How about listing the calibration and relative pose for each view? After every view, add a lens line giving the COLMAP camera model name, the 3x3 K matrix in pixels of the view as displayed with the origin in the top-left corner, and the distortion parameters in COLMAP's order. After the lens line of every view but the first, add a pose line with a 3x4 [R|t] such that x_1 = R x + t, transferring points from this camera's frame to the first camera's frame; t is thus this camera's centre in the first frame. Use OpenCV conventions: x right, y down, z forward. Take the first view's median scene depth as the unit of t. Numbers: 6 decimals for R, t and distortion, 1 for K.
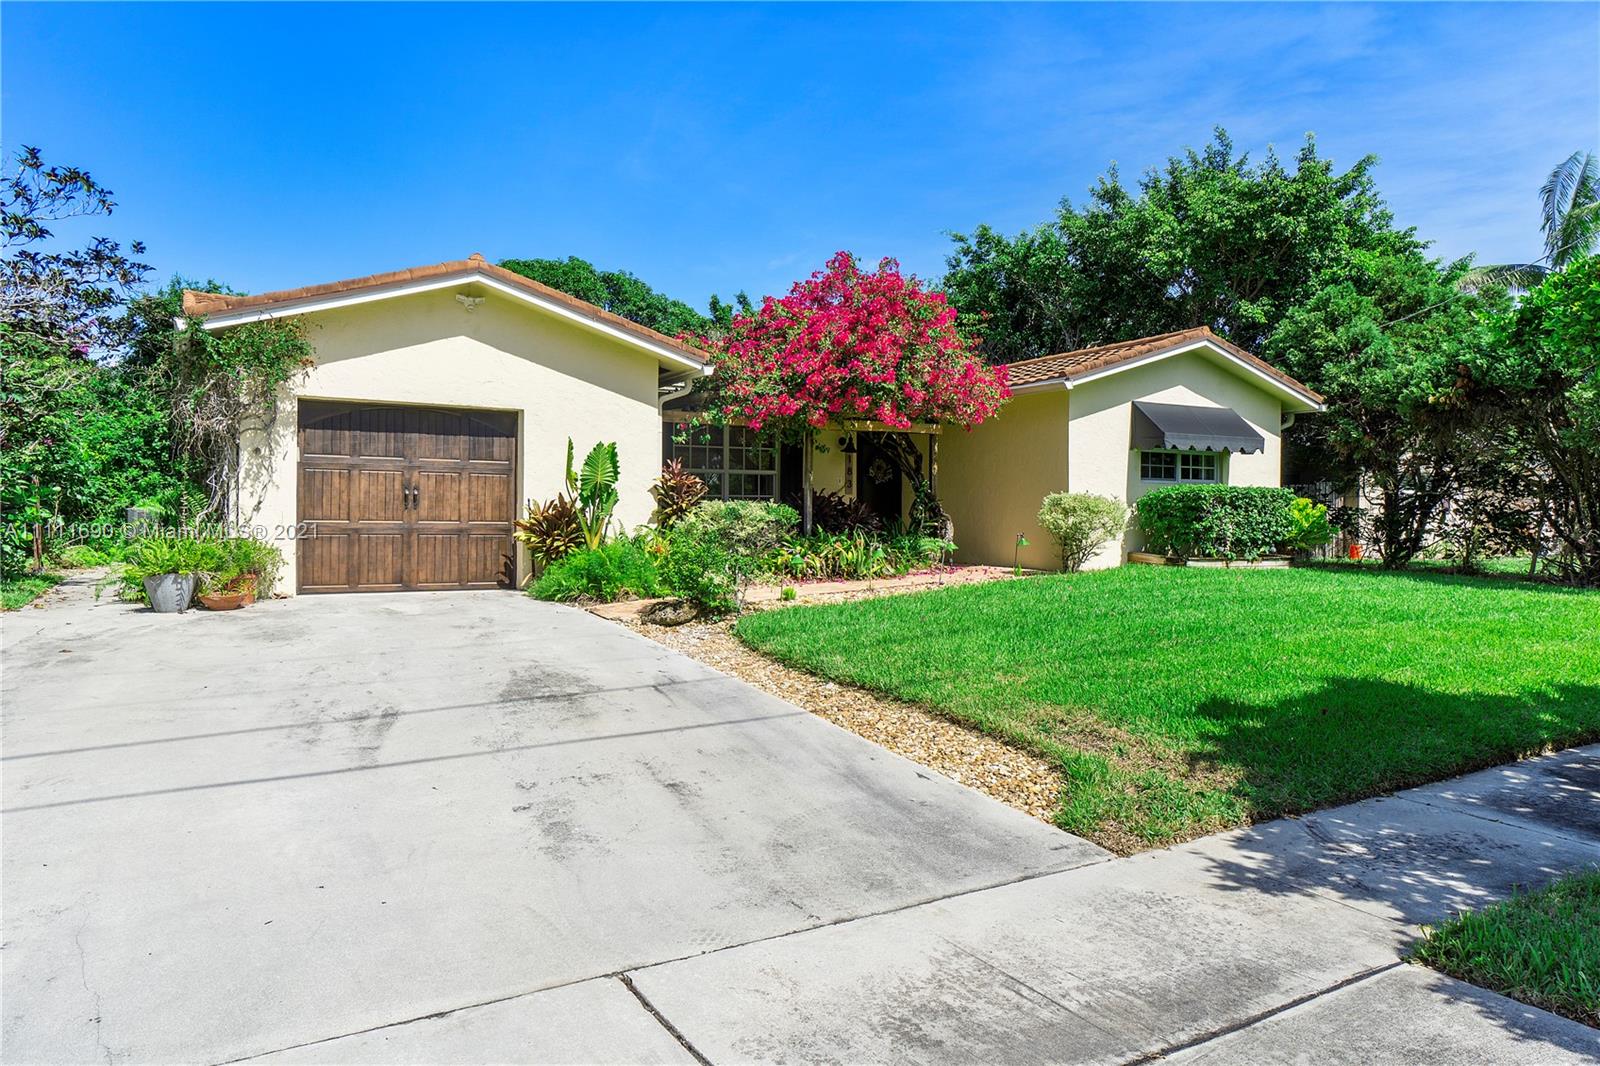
lens RADIAL K [[1025.9, 0, 798.8], [0, 1025.9, 529.7], [0, 0, 1]] dist [0.001409, 0.000008]
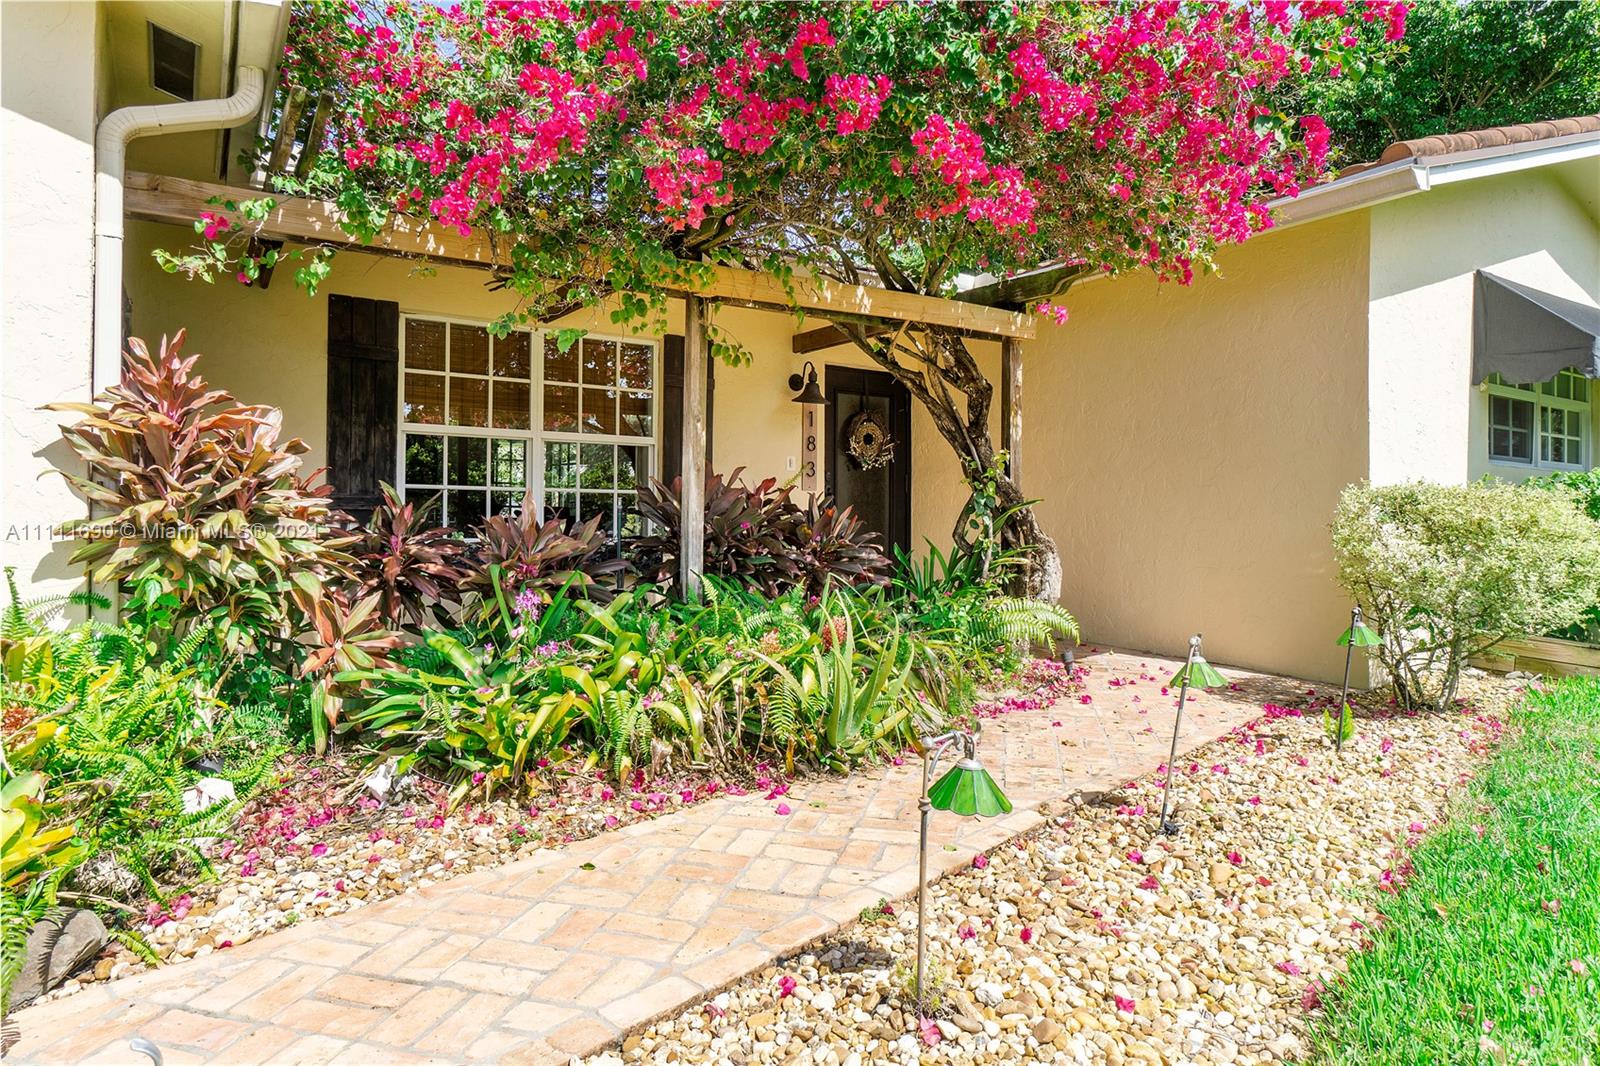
lens RADIAL K [[954.5, 0, 800.1], [0, 954.5, 531.4], [0, 0, 1]] dist [-0.000909, -0.000057]
pose [[0.999310, 0.005030, 0.036813, 0.033276], [-0.004815, 0.999971, -0.005924, -0.014682], [-0.036841, 0.005743, 0.999305, 0.643155]]
